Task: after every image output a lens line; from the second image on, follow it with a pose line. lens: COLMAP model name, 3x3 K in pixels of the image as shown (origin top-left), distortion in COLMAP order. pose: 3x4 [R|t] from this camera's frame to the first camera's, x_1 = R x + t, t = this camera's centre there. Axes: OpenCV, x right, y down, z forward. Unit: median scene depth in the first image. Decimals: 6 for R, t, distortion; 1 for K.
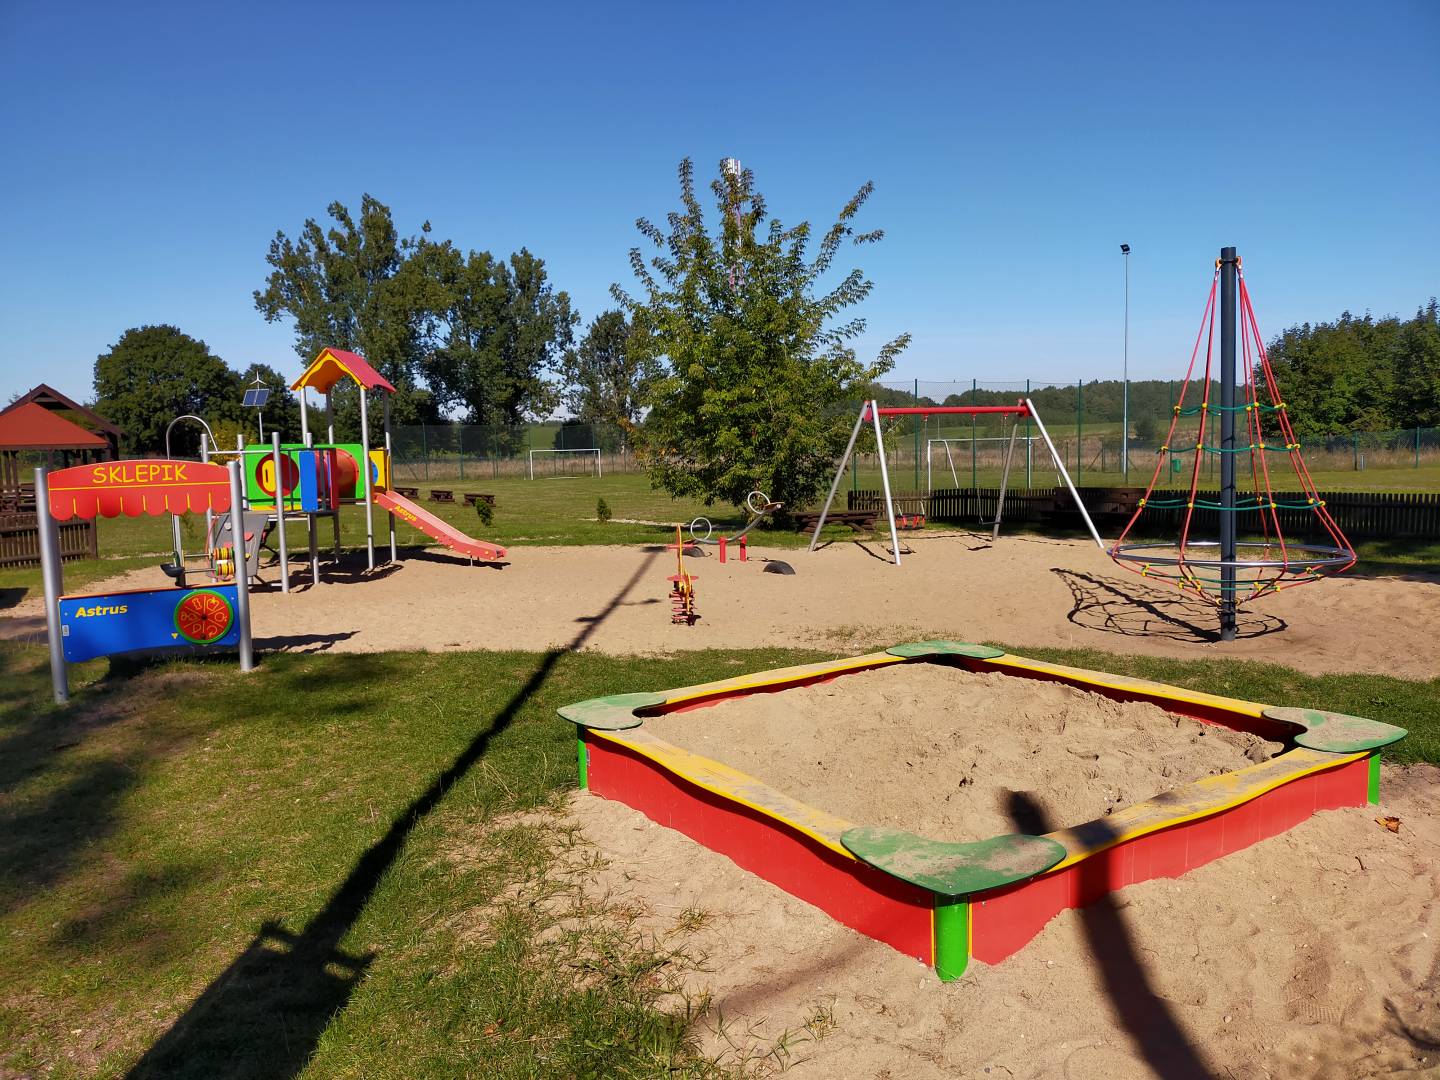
lens RADIAL K [[1076.6, 0, 718.8], [0, 1076.6, 548.1], [0, 0, 1]] dist [0.051557, -0.070913]
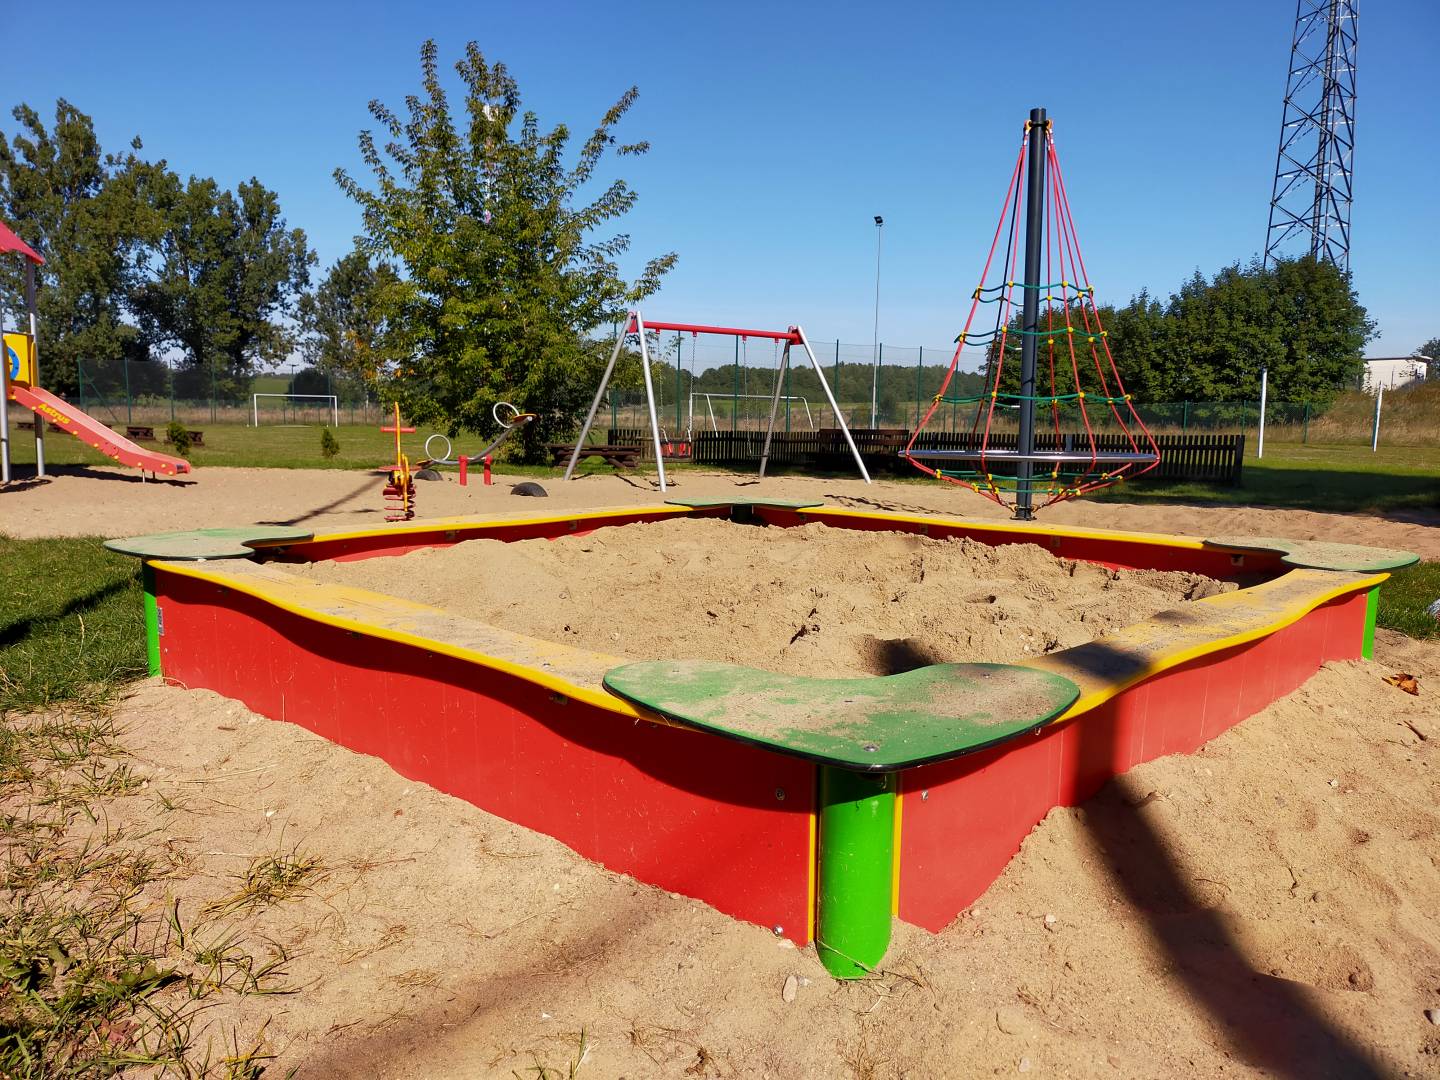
lens RADIAL K [[1076.6, 0, 723.1], [0, 1076.6, 550.4], [0, 0, 1]] dist [0.051557, -0.070913]
pose [[0.973935, 0.011871, 0.226516, 0.024548], [-0.018529, 0.999456, 0.027288, 0.083745], [-0.226069, -0.030773, 0.973625, 0.228251]]
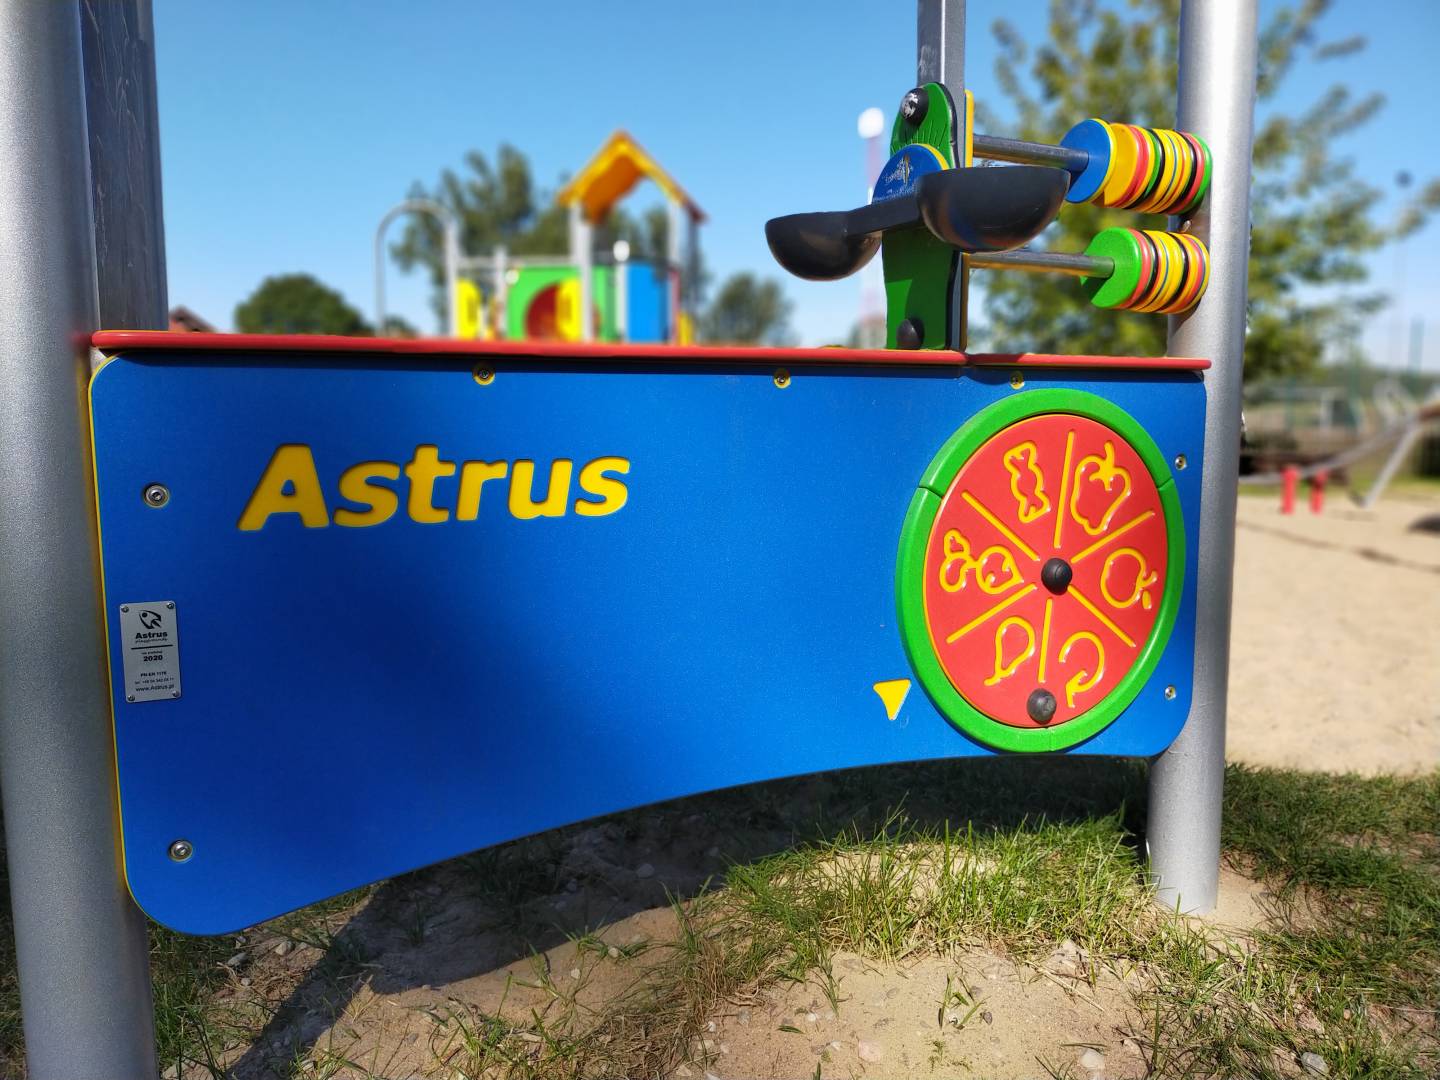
lens RADIAL K [[1076.6, 0, 724.2], [0, 1076.6, 529.6], [0, 0, 1]] dist [0.051557, -0.070913]
pose [[0.995342, 0.034698, -0.089949, -0.528022], [-0.034067, 0.999383, 0.008543, 0.060354], [0.090189, -0.005439, 0.995910, 0.886278]]
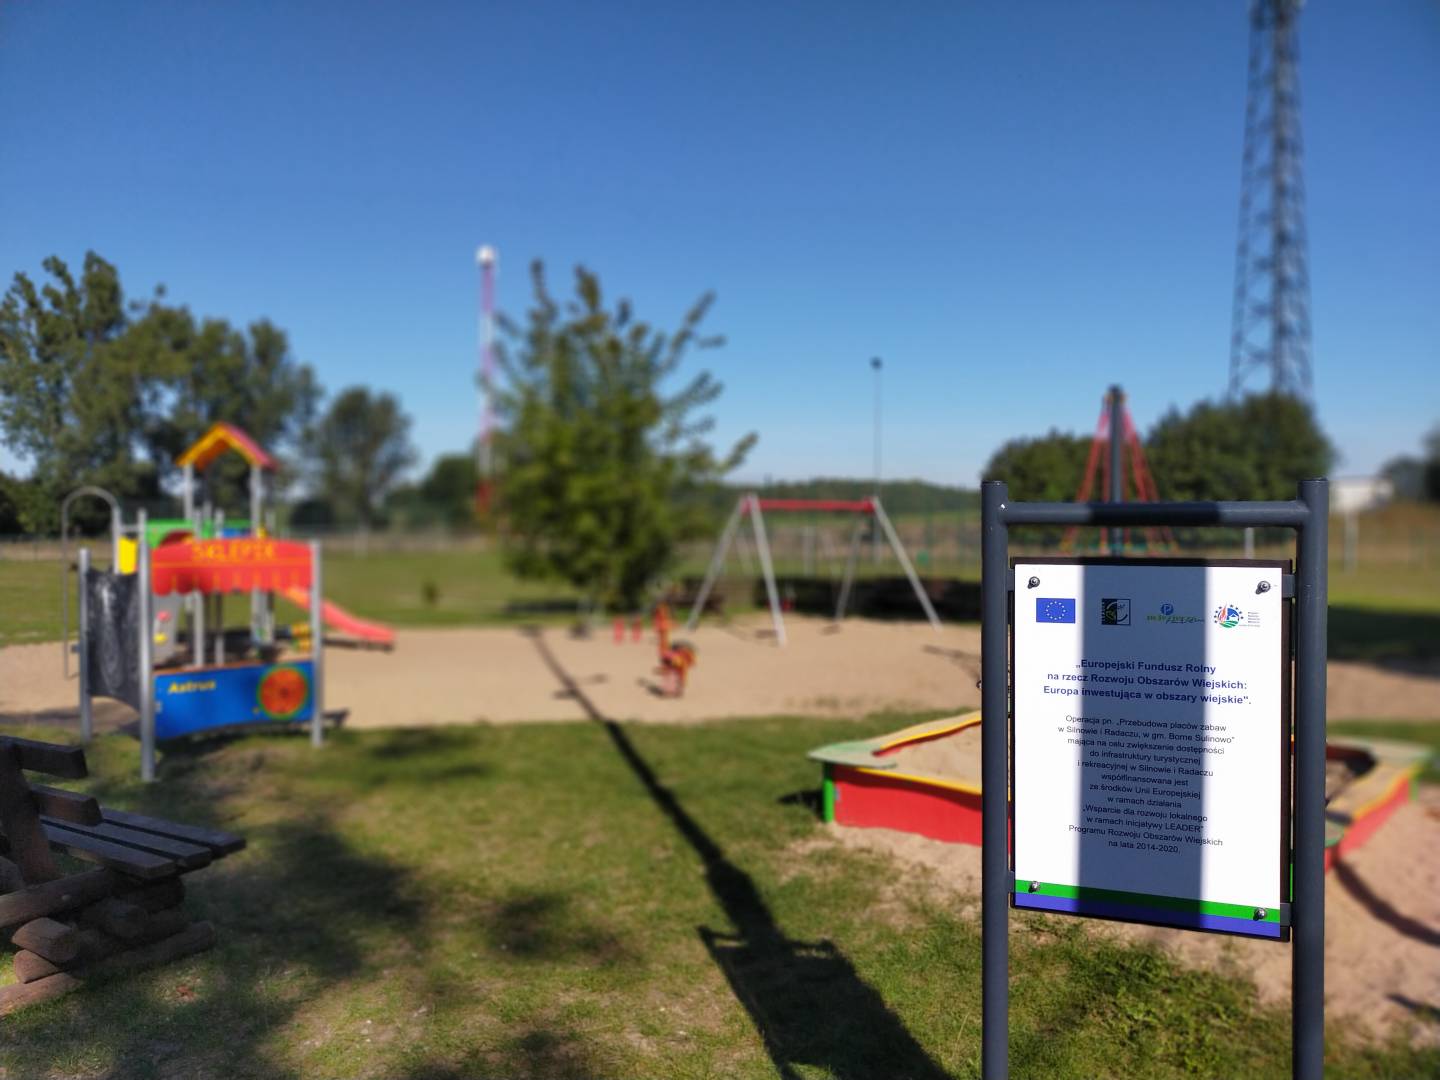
lens RADIAL K [[1076.6, 0, 718.3], [0, 1076.6, 530.1], [0, 0, 1]] dist [0.051557, -0.070913]
pose [[0.970712, 0.024065, 0.239036, -0.338180], [-0.000979, 0.995359, -0.096231, 0.010313], [-0.240243, 0.093179, 0.966230, -0.098806]]
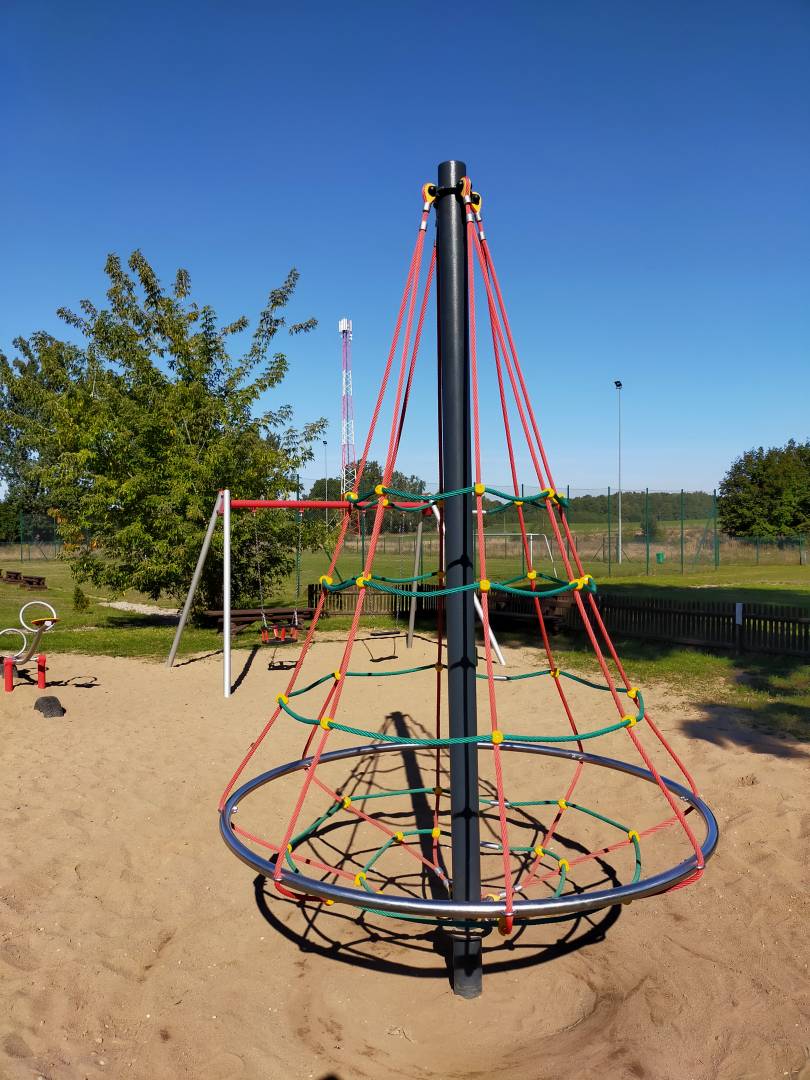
lens RADIAL K [[807.5, 0, 409.4], [0, 807.5, 533.7], [0, 0, 1]] dist [0.051557, -0.070913]
pose [[0.997247, 0.017102, 0.072154, 0.570362], [-0.010147, 0.995361, -0.095679, -0.102264], [-0.073455, 0.094683, 0.992794, 0.855520]]
